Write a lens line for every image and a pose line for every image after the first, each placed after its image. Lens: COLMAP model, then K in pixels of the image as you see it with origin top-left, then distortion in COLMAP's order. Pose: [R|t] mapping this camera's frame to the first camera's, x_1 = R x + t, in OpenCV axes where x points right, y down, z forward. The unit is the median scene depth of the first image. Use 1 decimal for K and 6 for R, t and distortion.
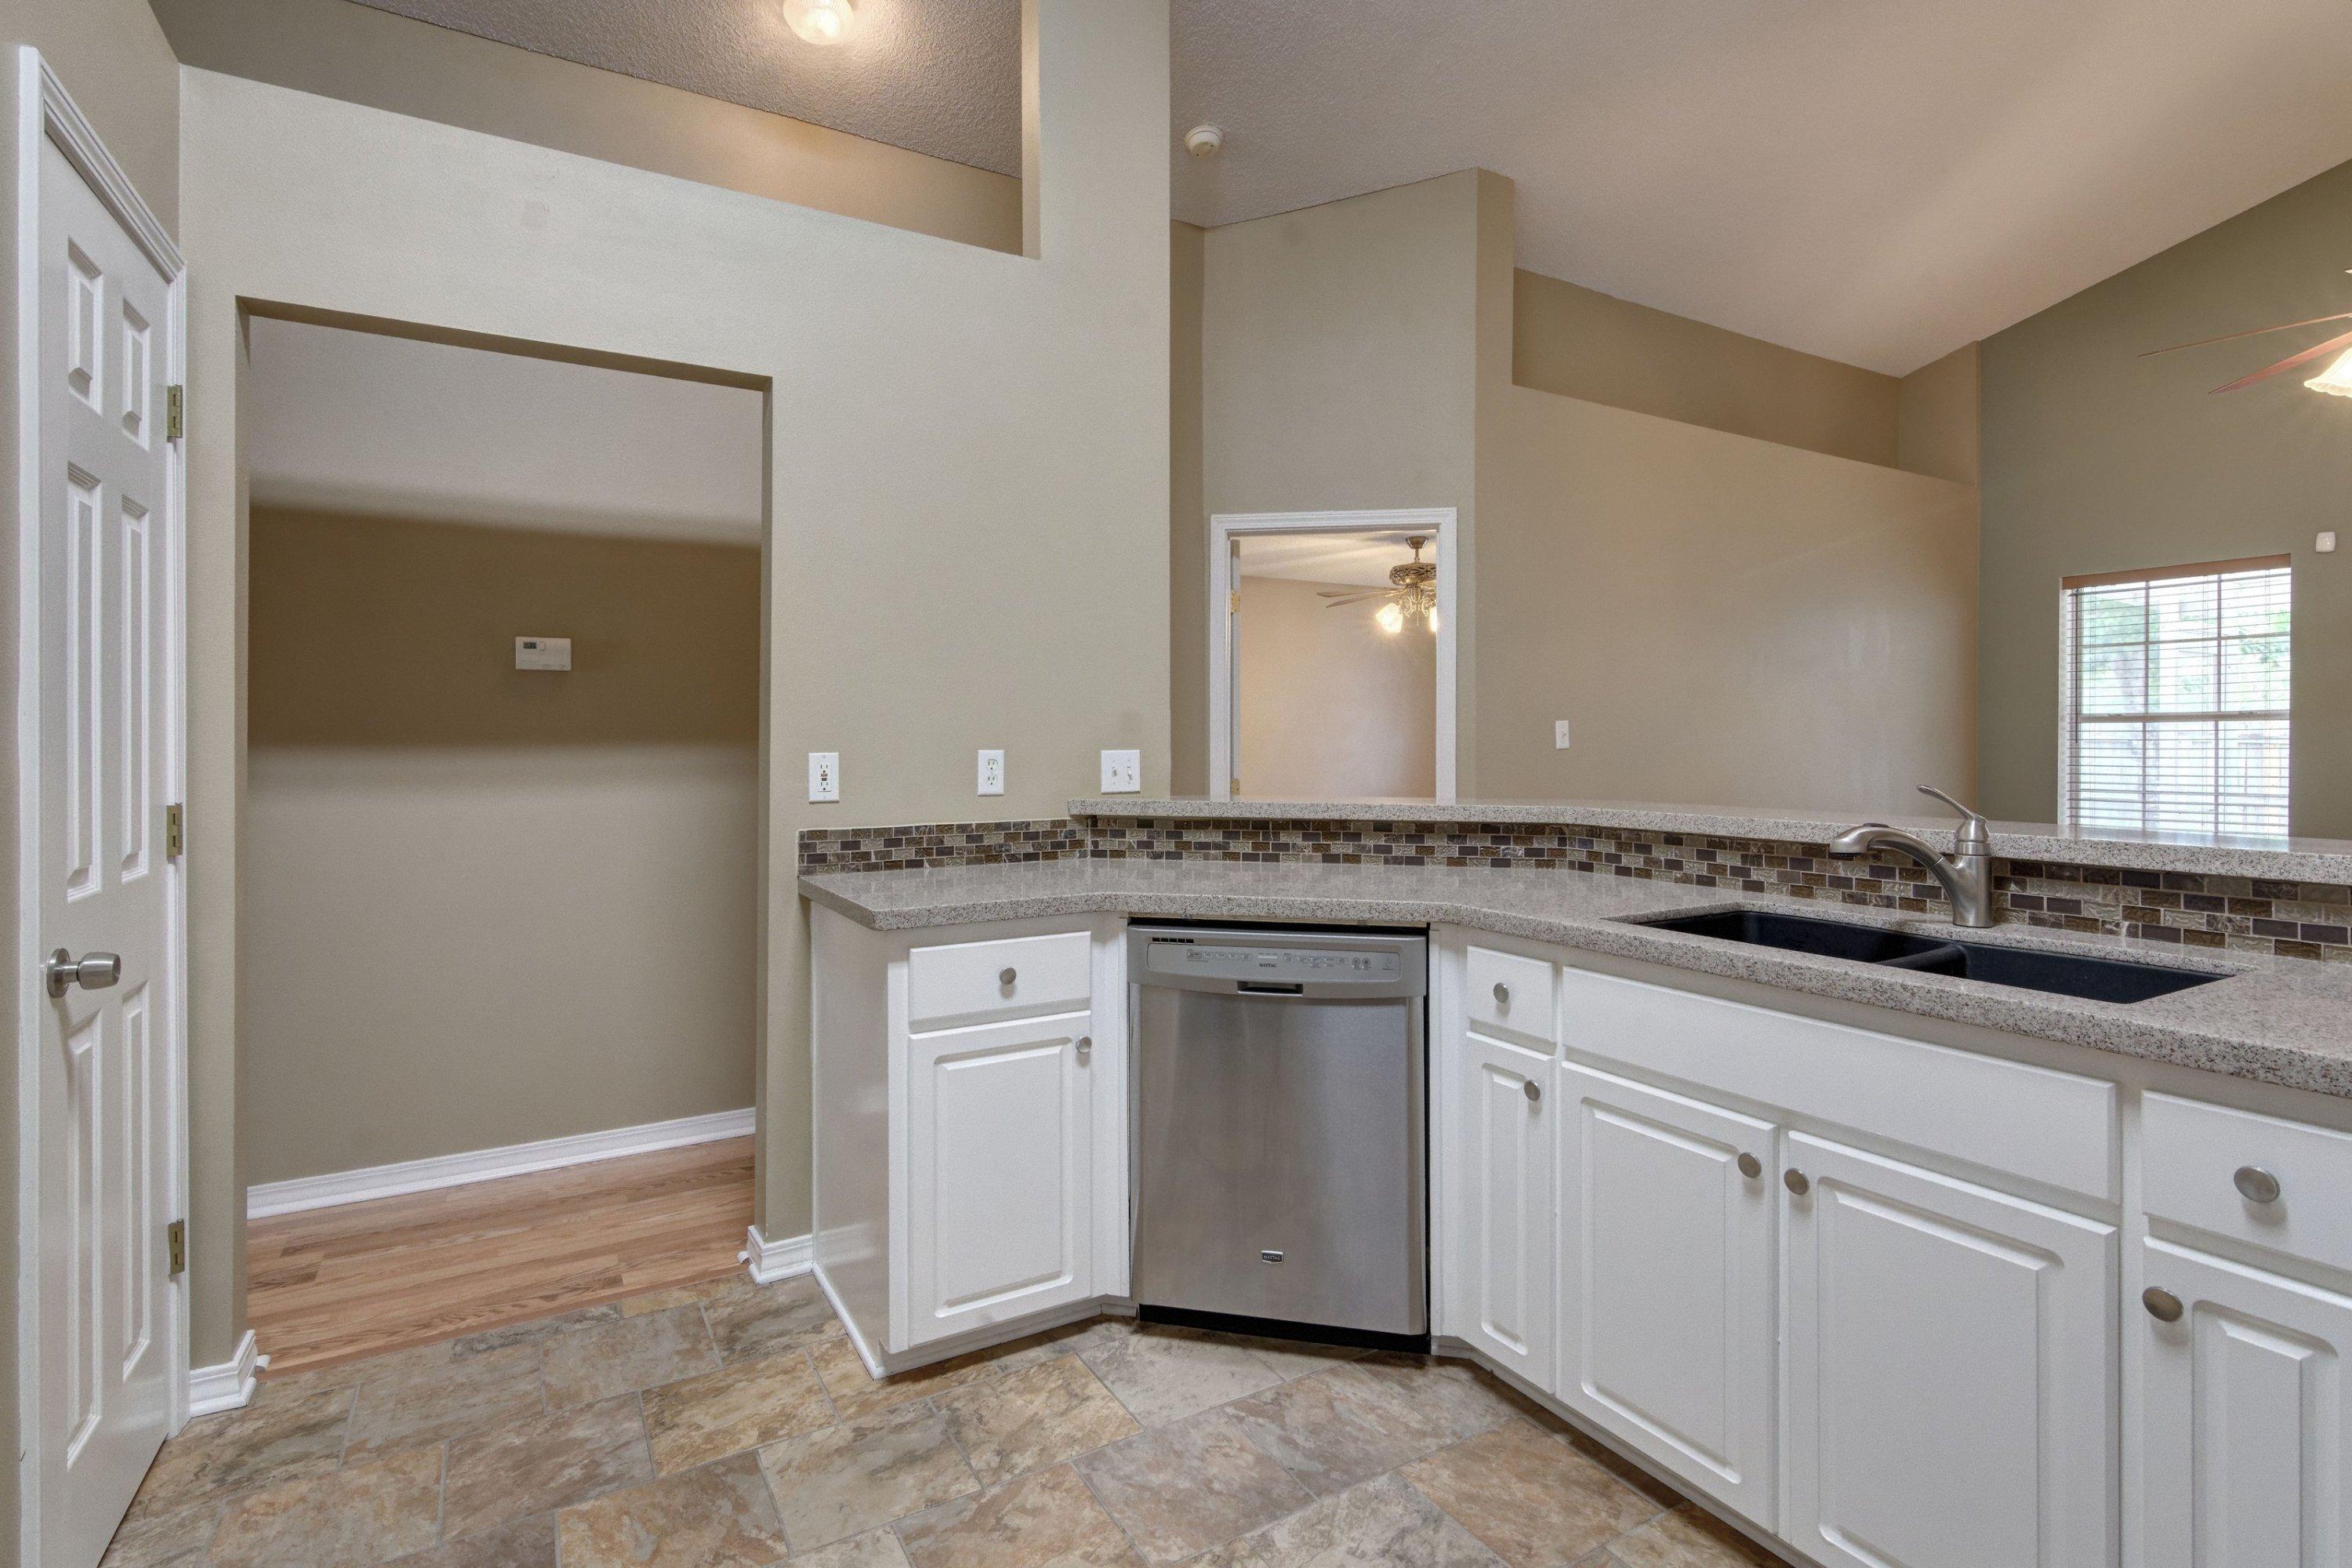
lens RADIAL K [[1150.7, 0, 1182.9], [0, 1150.7, 740.8], [0, 0, 1]] dist [0.009030, -0.004368]
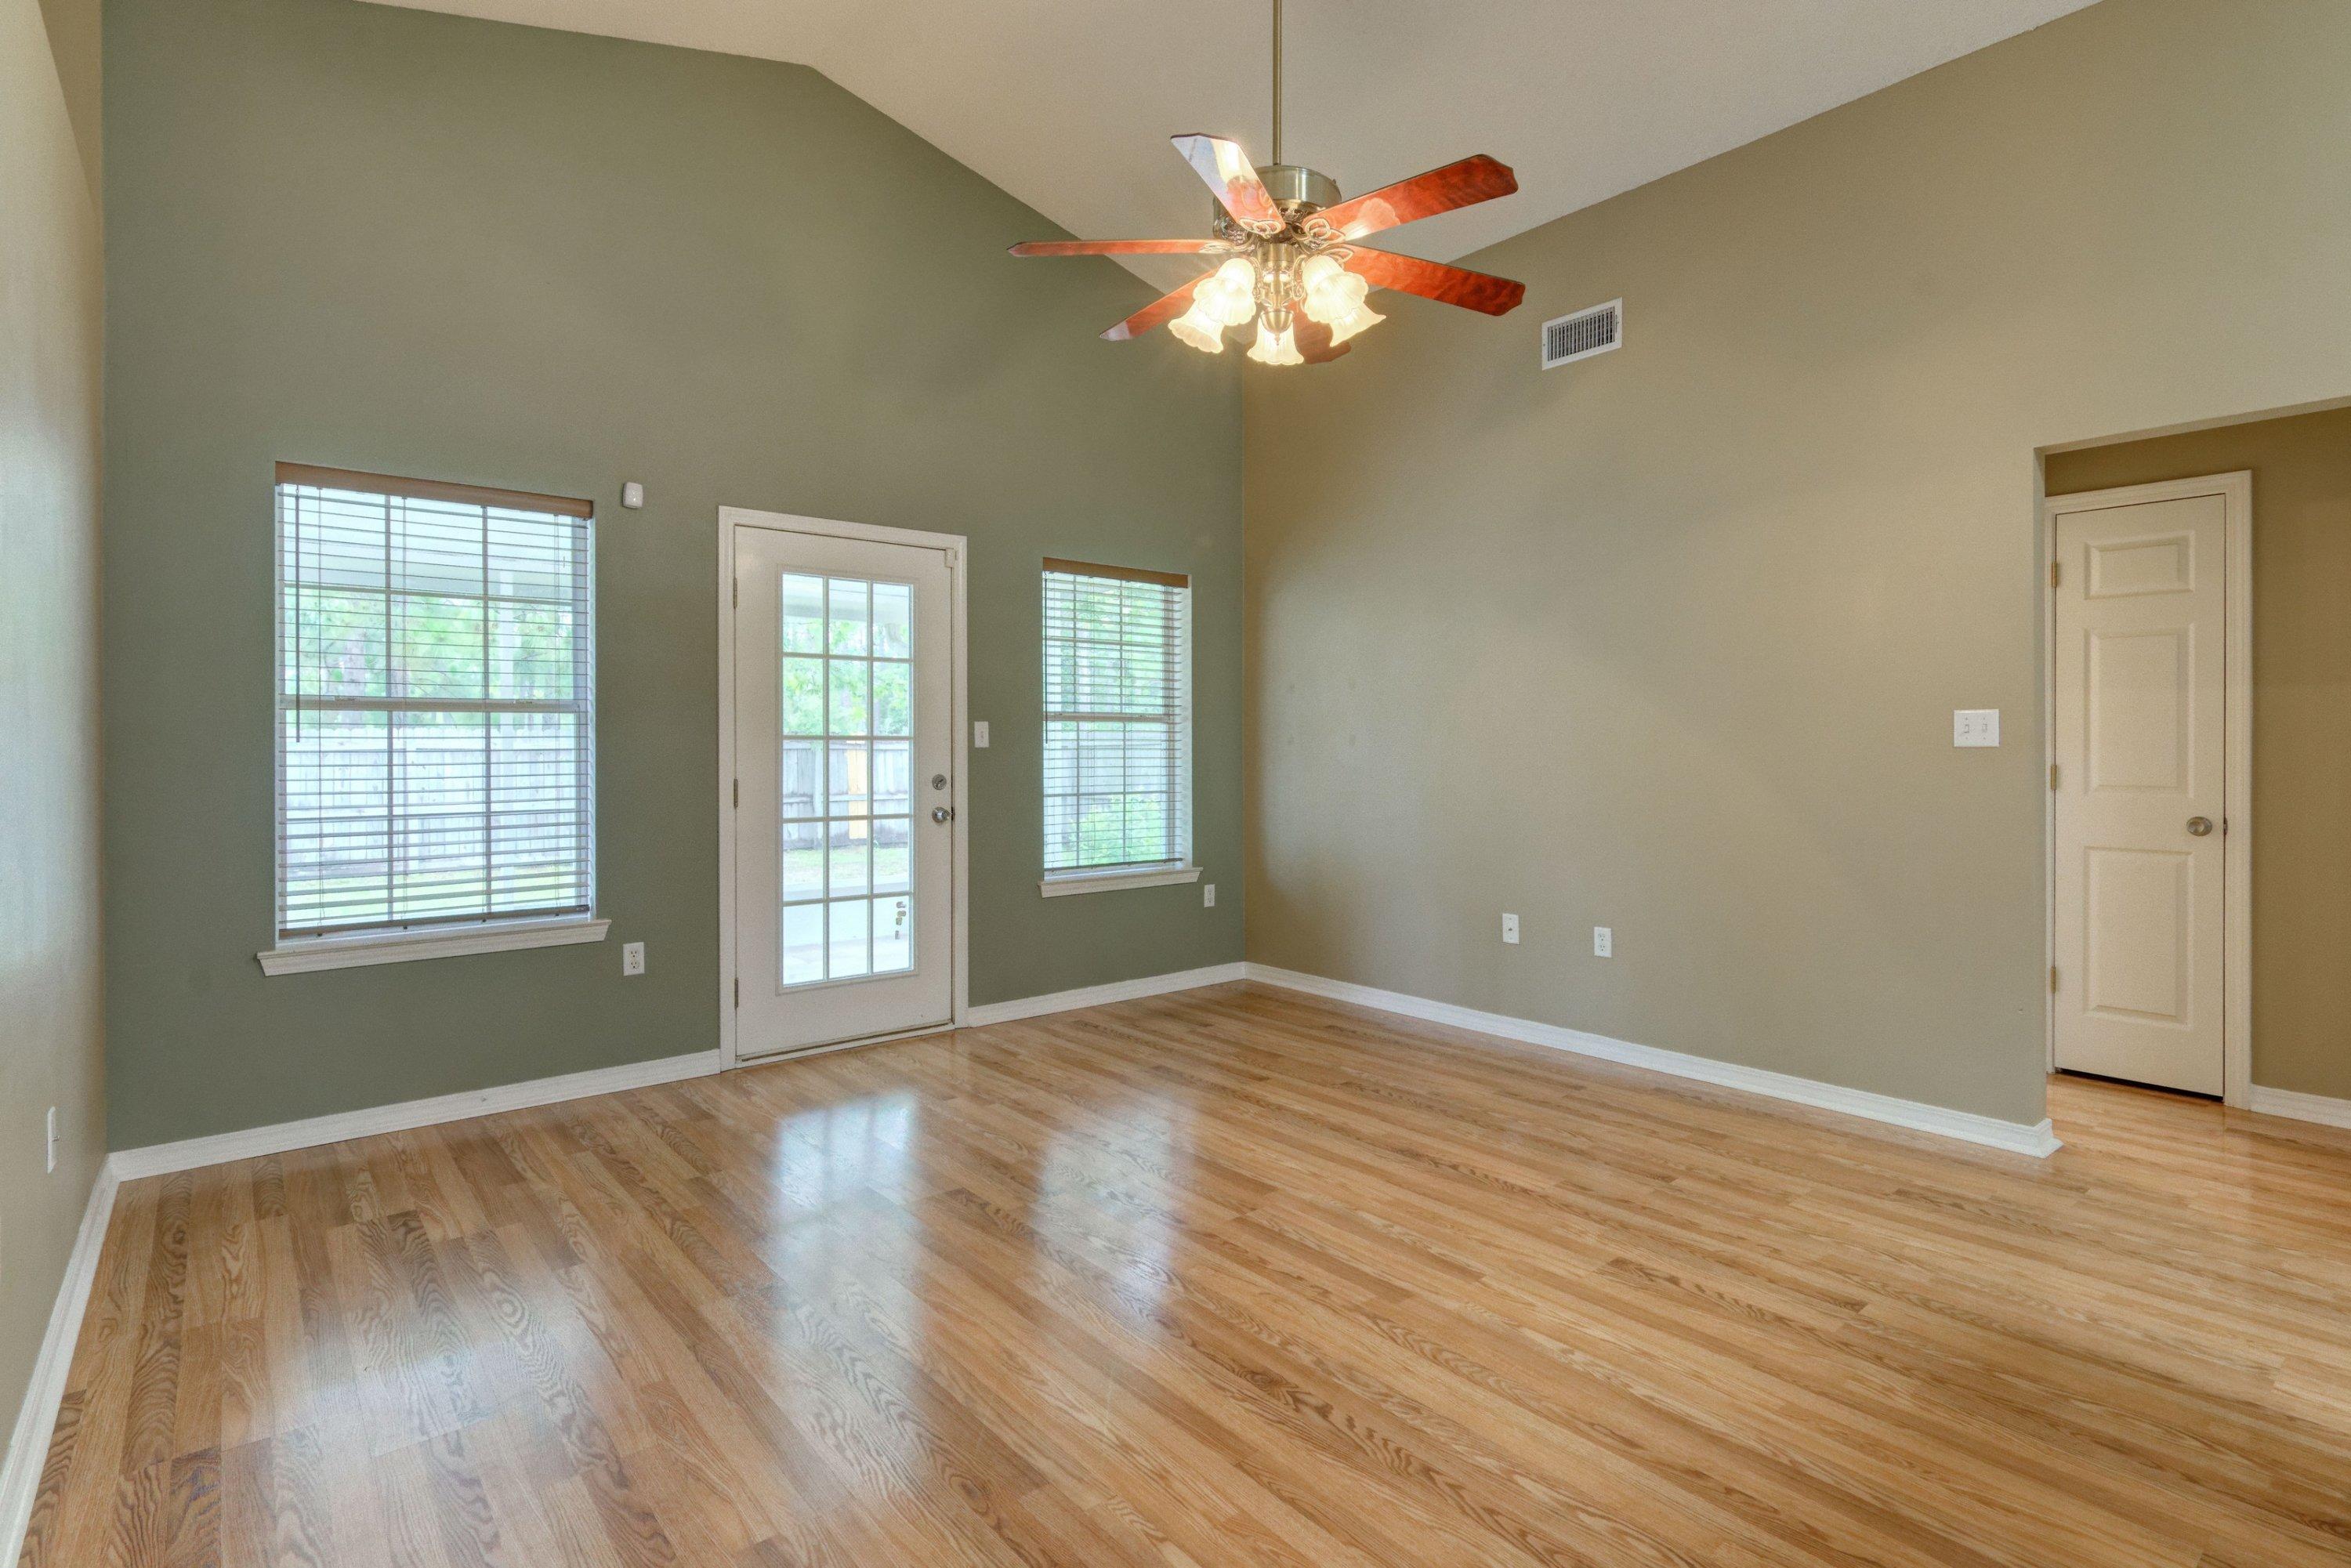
lens RADIAL K [[1150.1, 0, 1191.2], [0, 1150.1, 744.7], [0, 0, 1]] dist [0.009030, -0.004368]
pose [[-0.169144, 0.003442, 0.985585, 0.253564], [0.002105, 0.999993, -0.003131, 0.013284], [-0.985589, 0.001545, -0.169150, 1.494483]]
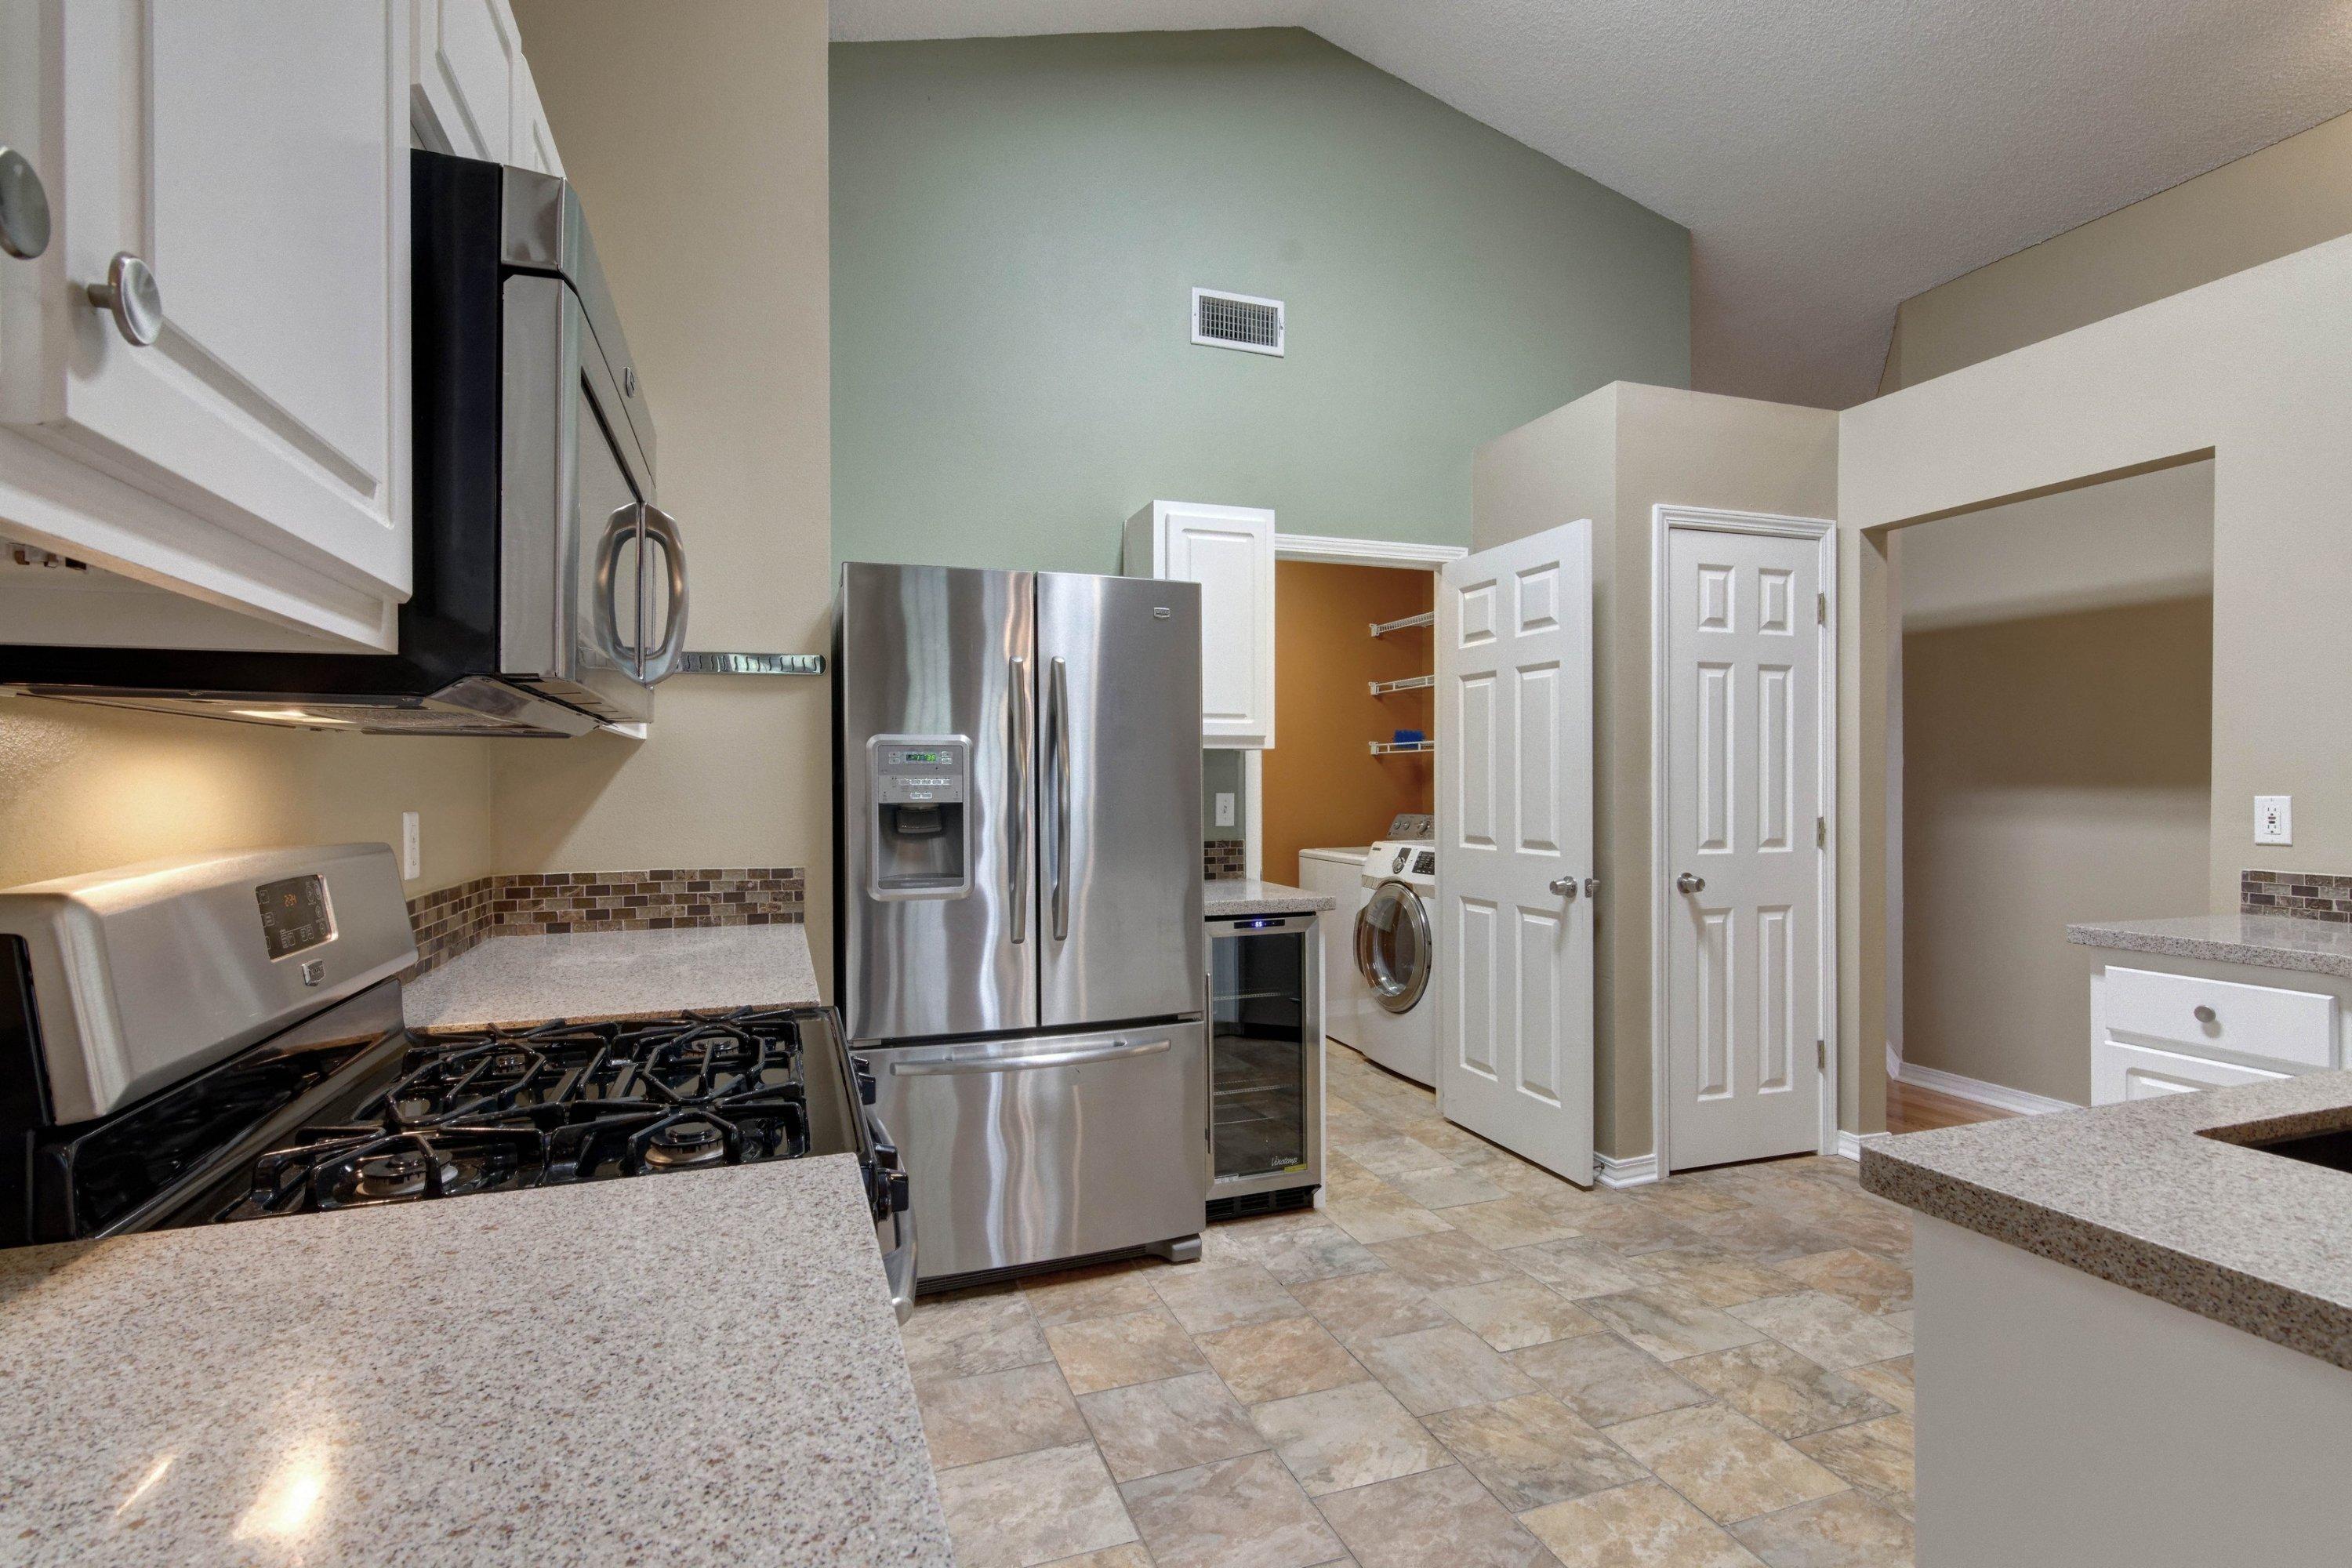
lens RADIAL K [[1150.7, 0, 1168.9], [0, 1150.7, 764.4], [0, 0, 1]] dist [0.009030, -0.004368]
pose [[-0.200704, -0.011713, -0.979582, 0.921716], [0.002219, 0.999921, -0.012410, -0.007086], [0.979649, -0.004665, -0.200663, 0.268225]]
